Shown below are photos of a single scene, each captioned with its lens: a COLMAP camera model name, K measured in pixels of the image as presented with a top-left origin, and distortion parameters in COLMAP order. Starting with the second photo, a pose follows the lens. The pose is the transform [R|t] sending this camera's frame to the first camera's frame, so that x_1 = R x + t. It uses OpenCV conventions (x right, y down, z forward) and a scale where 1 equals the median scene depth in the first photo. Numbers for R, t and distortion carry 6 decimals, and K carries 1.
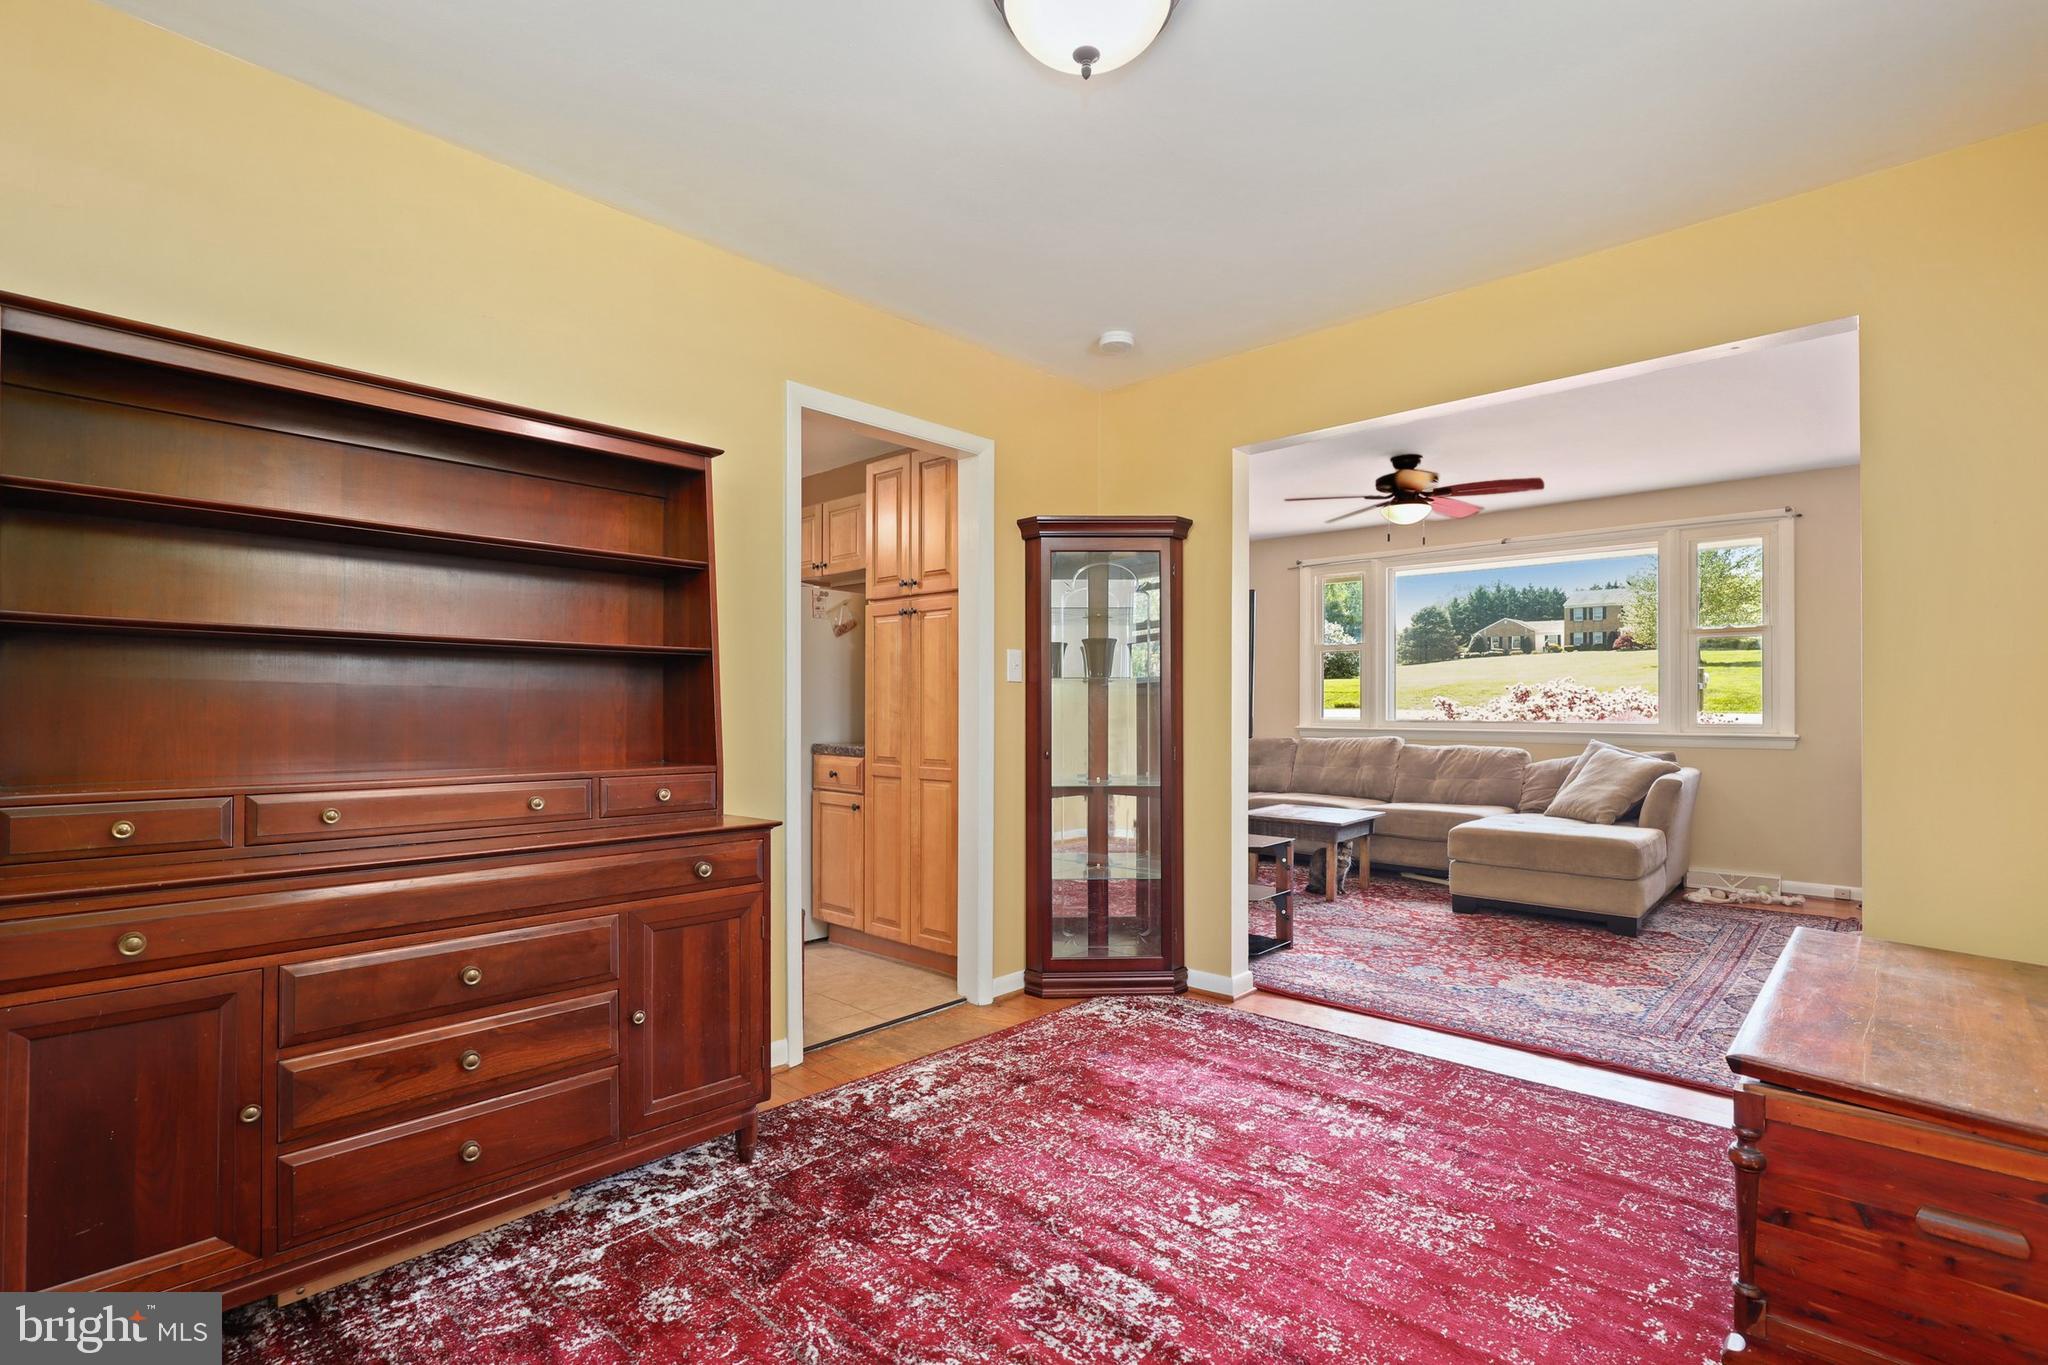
lens RADIAL K [[953.8, 0, 1016.4], [0, 953.8, 711.3], [0, 0, 1]] dist [-0.013591, 0.000014]
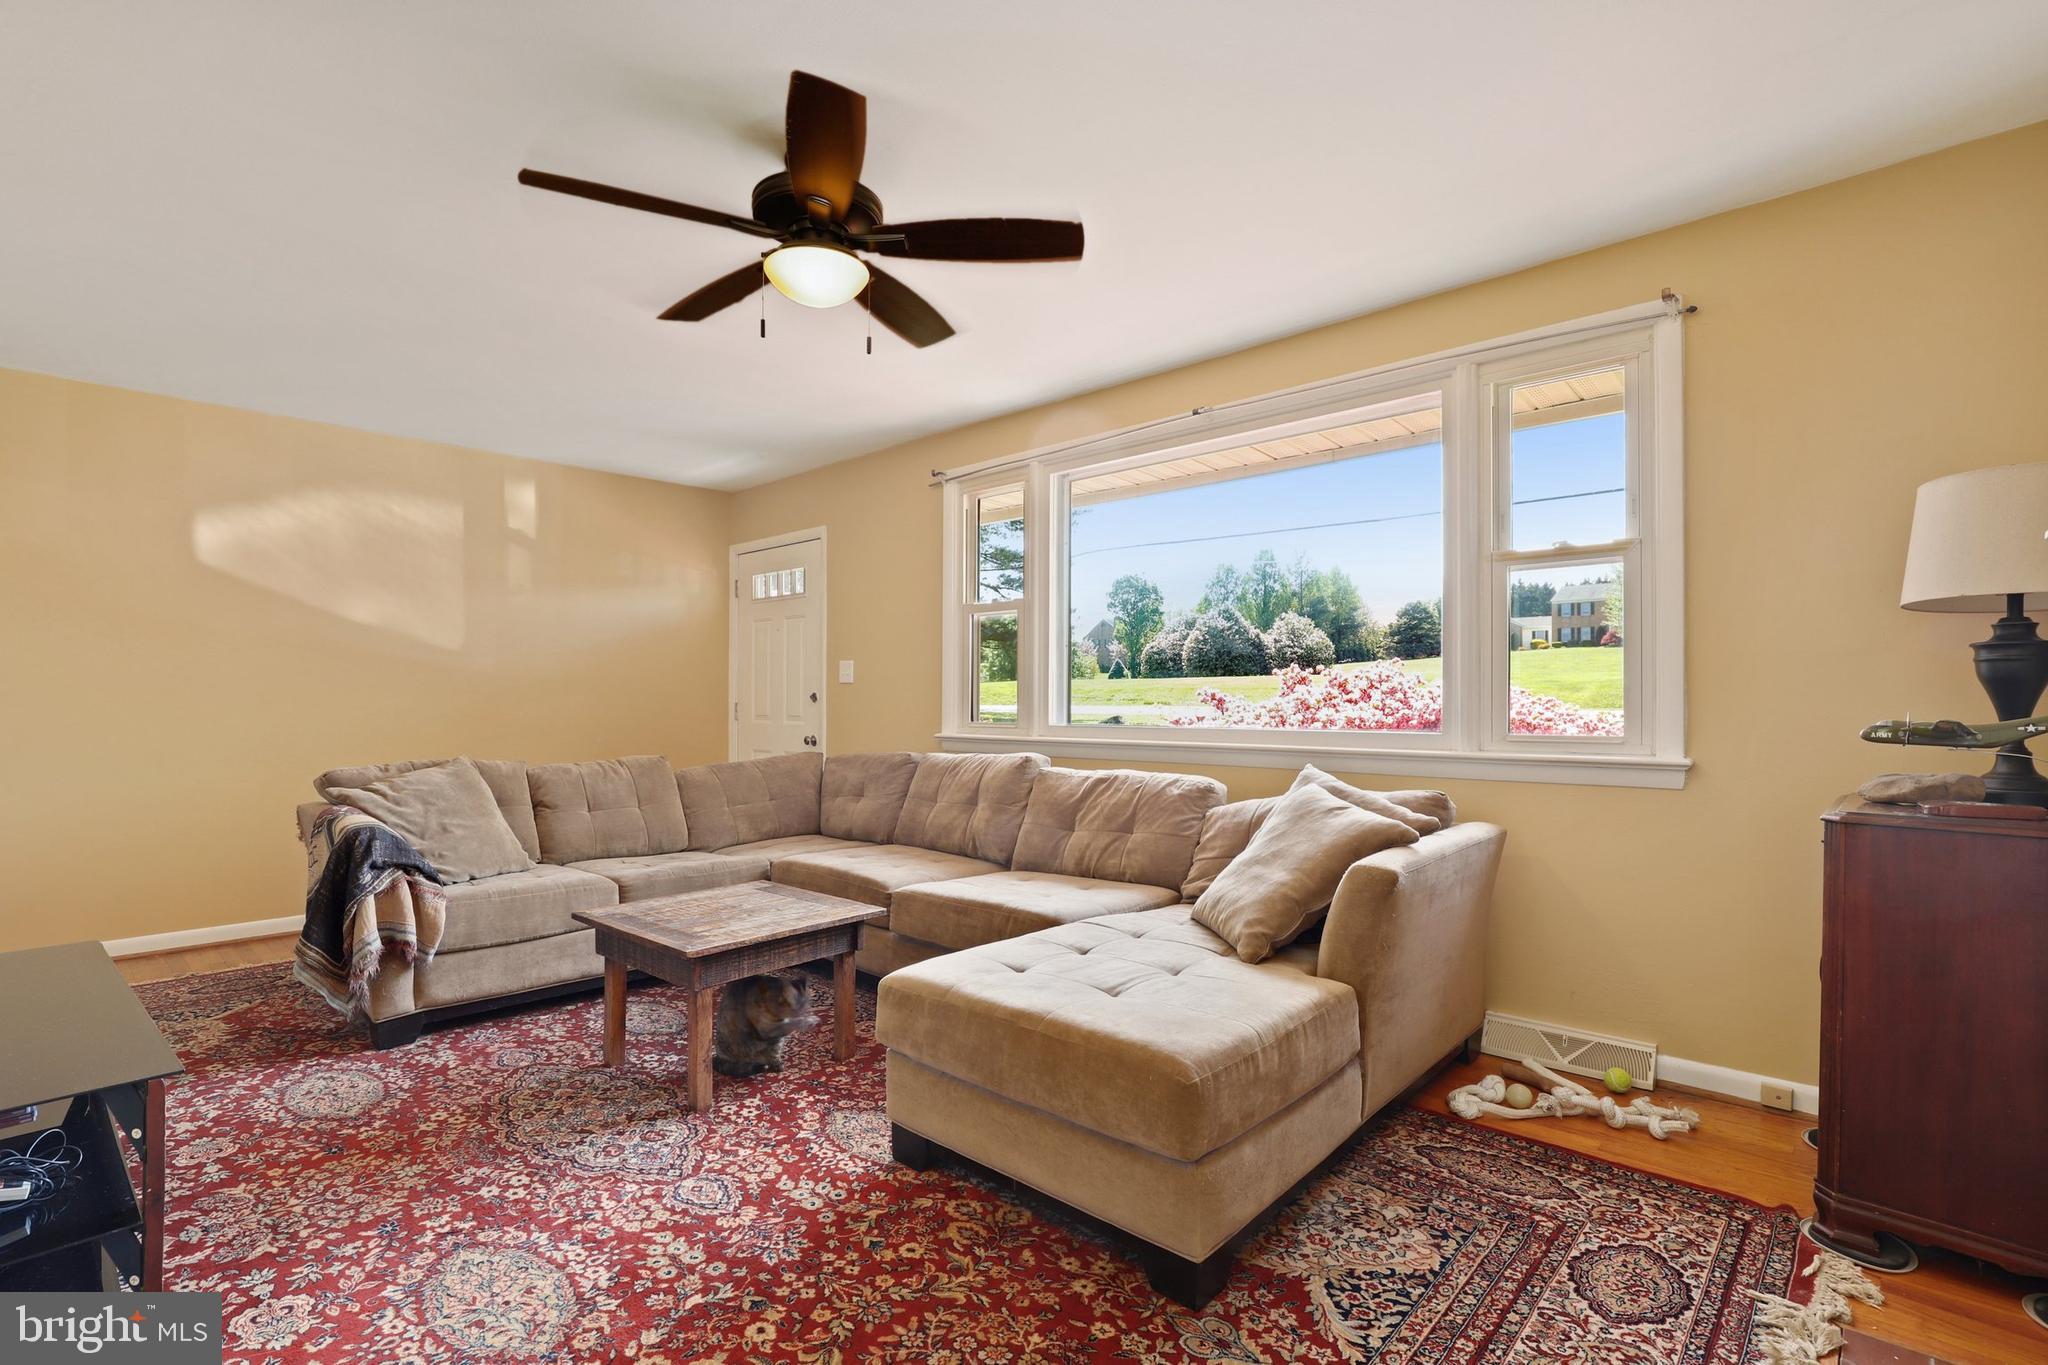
lens RADIAL K [[948.0, 0, 1029.3], [0, 948.0, 706.6], [0, 0, 1]] dist [-0.002866, -0.000065]
pose [[0.999935, 0.001715, 0.011256, 0.710210], [-0.001699, 0.999998, -0.001403, -0.002216], [-0.011259, 0.001384, 0.999936, 0.760209]]
